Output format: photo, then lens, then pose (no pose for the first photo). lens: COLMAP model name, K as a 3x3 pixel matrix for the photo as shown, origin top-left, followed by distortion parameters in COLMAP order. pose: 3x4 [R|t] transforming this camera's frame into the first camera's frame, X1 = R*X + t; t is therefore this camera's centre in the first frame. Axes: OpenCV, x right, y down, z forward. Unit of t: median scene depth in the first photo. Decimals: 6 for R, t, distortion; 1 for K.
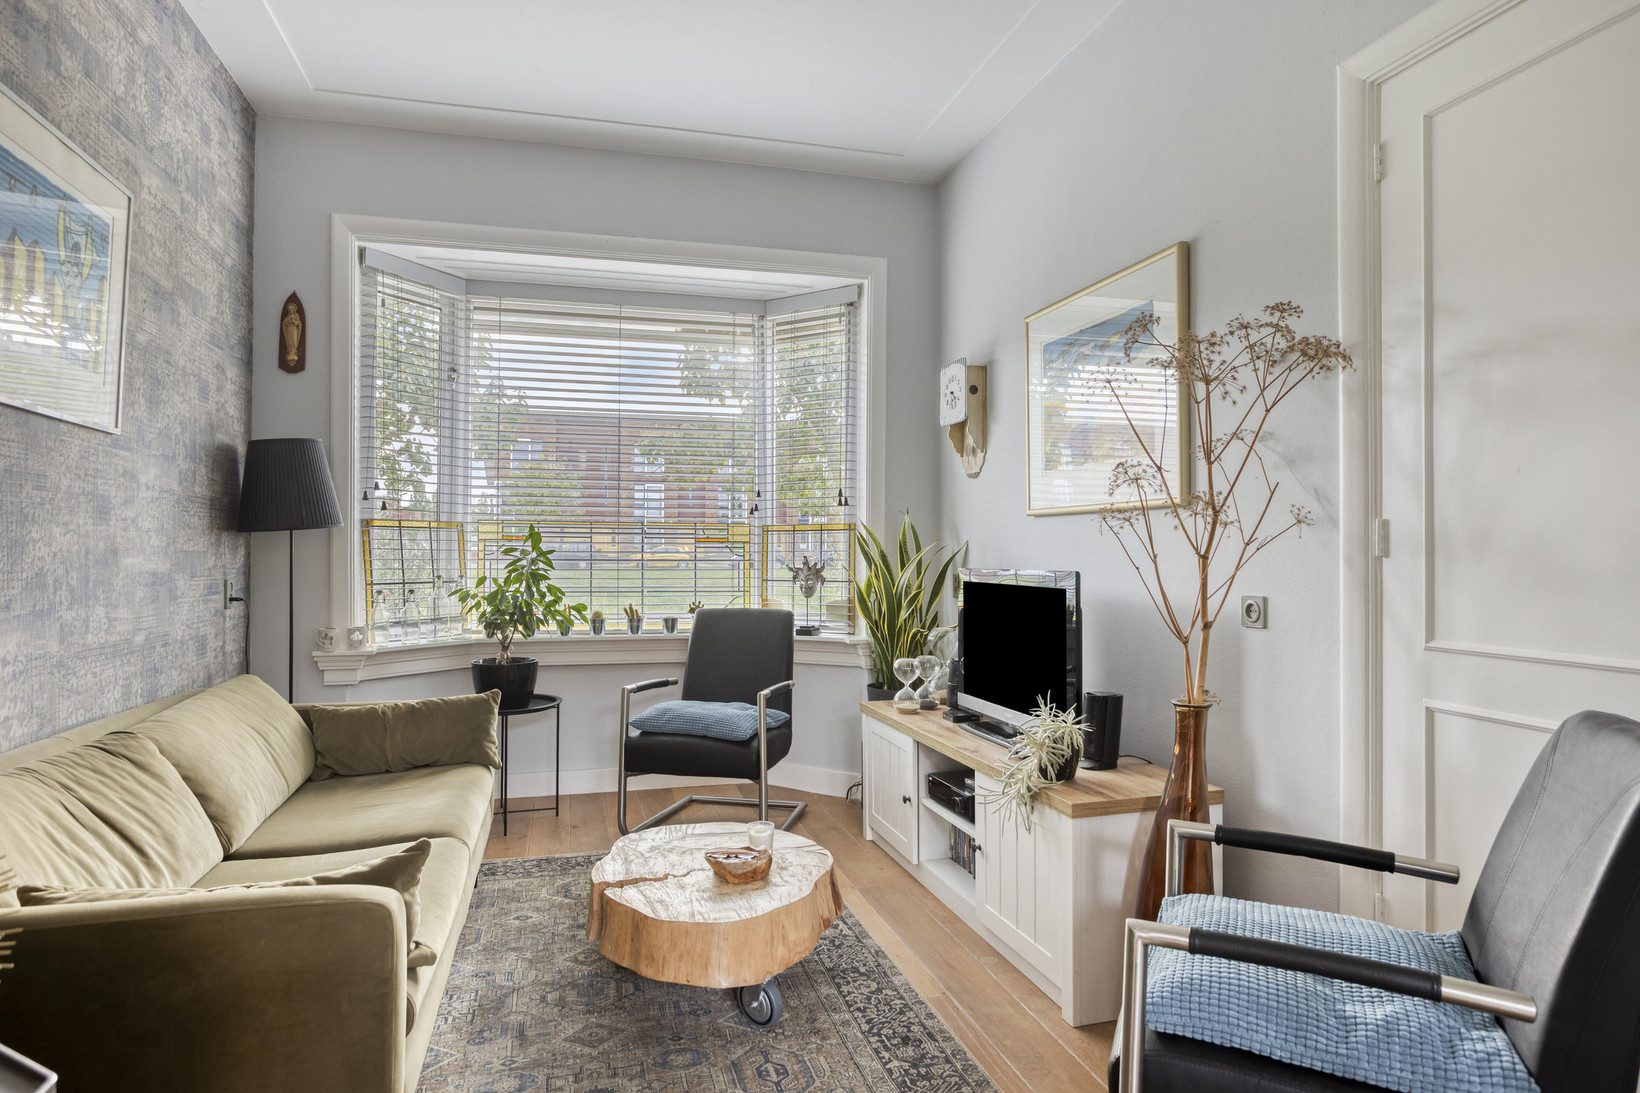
lens RADIAL K [[955.8, 0, 821.8], [0, 955.8, 550.0], [0, 0, 1]] dist [-0.037467, 0.034757]
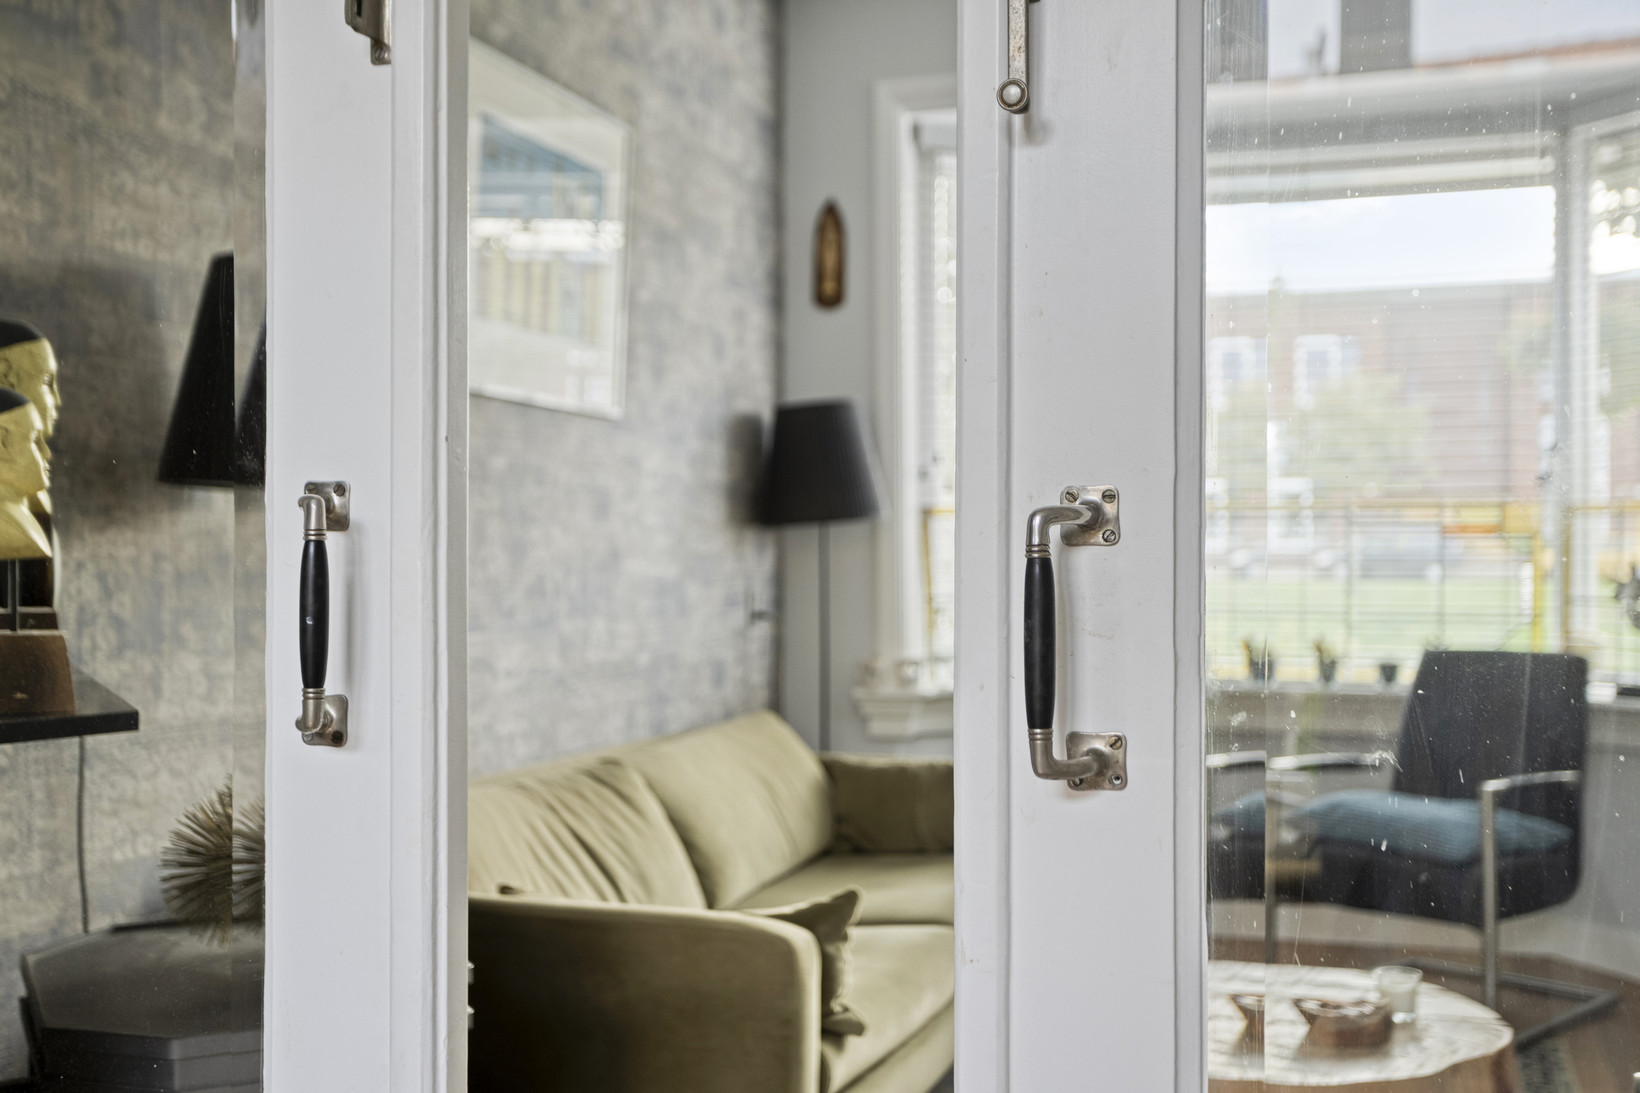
lens RADIAL K [[1913.8, 0, 820.0], [0, 1913.8, 546.5], [0, 0, 1]] dist [0.000481, -0.007339]
pose [[0.824972, -0.003257, -0.565163, 0.277114], [0.004108, 0.999992, 0.000234, -0.003319], [0.565158, -0.002514, 0.824979, -0.231229]]
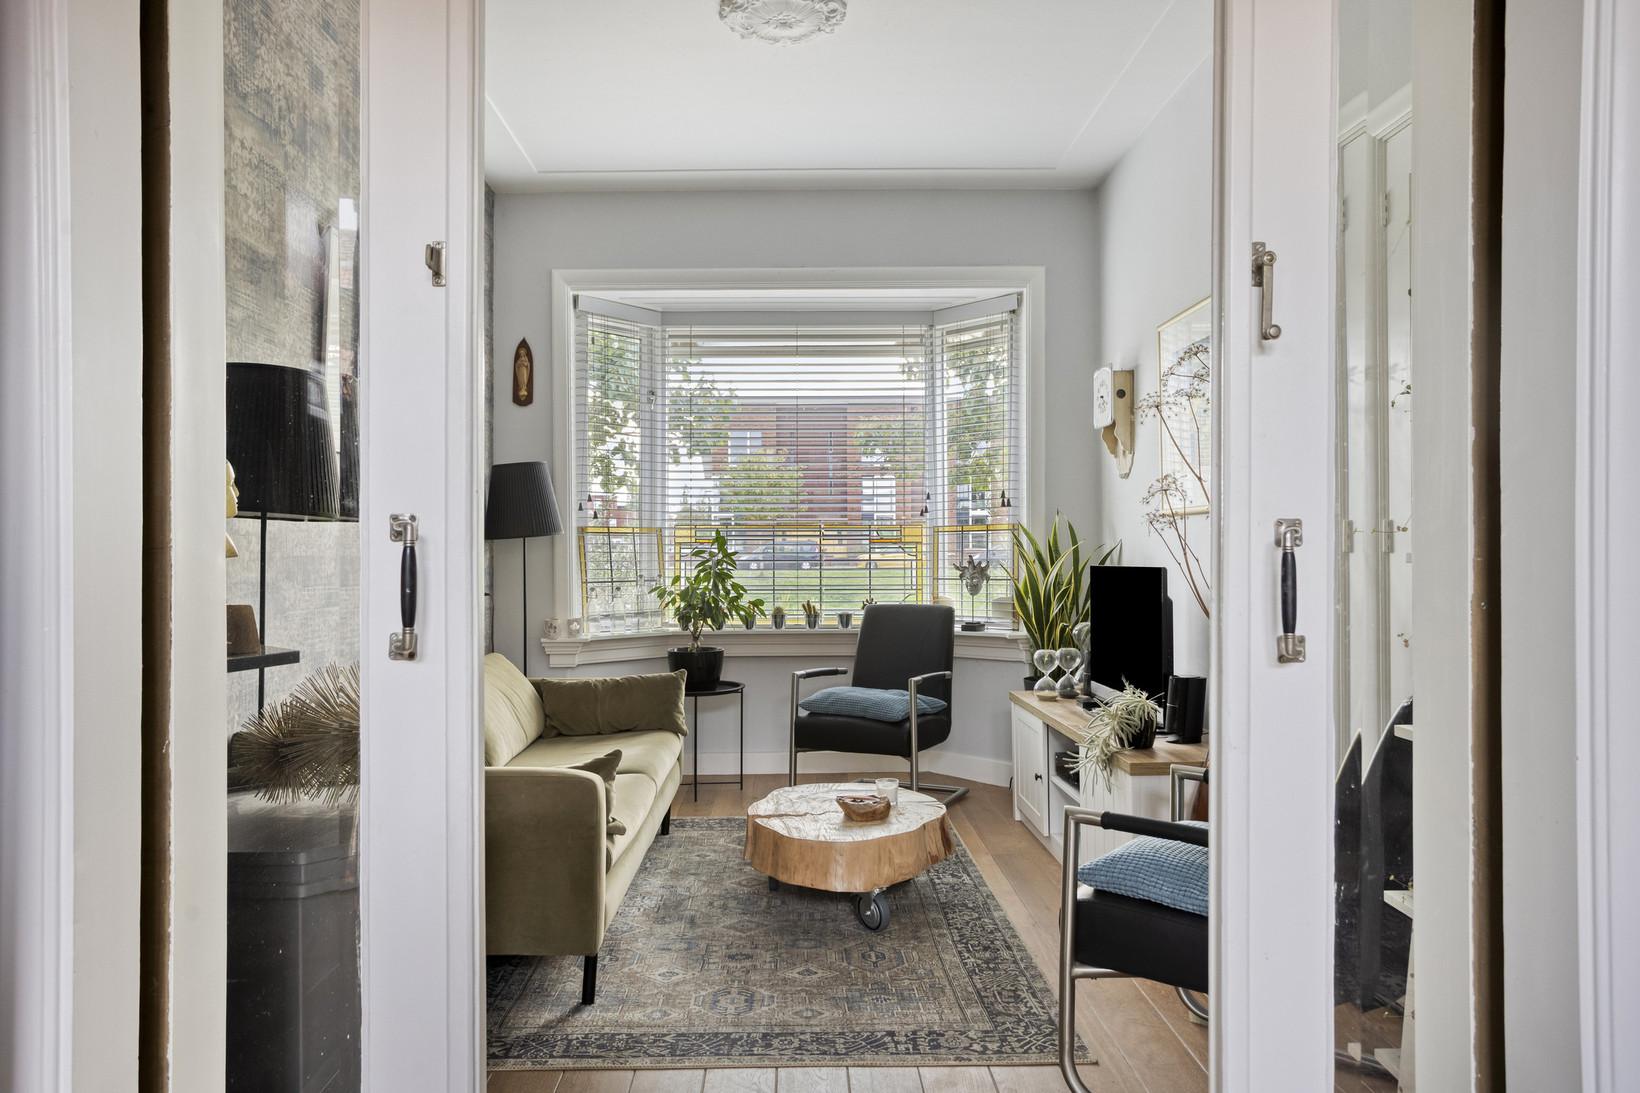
lens RADIAL K [[1181.9, 0, 820.0], [0, 1181.9, 546.5], [0, 0, 1]] dist [-0.008344, -0.001268]
pose [[0.968761, -0.009640, -0.247808, 0.178586], [0.009355, 0.999954, -0.002327, -0.002342], [0.247818, -0.000064, 0.968806, -0.365001]]
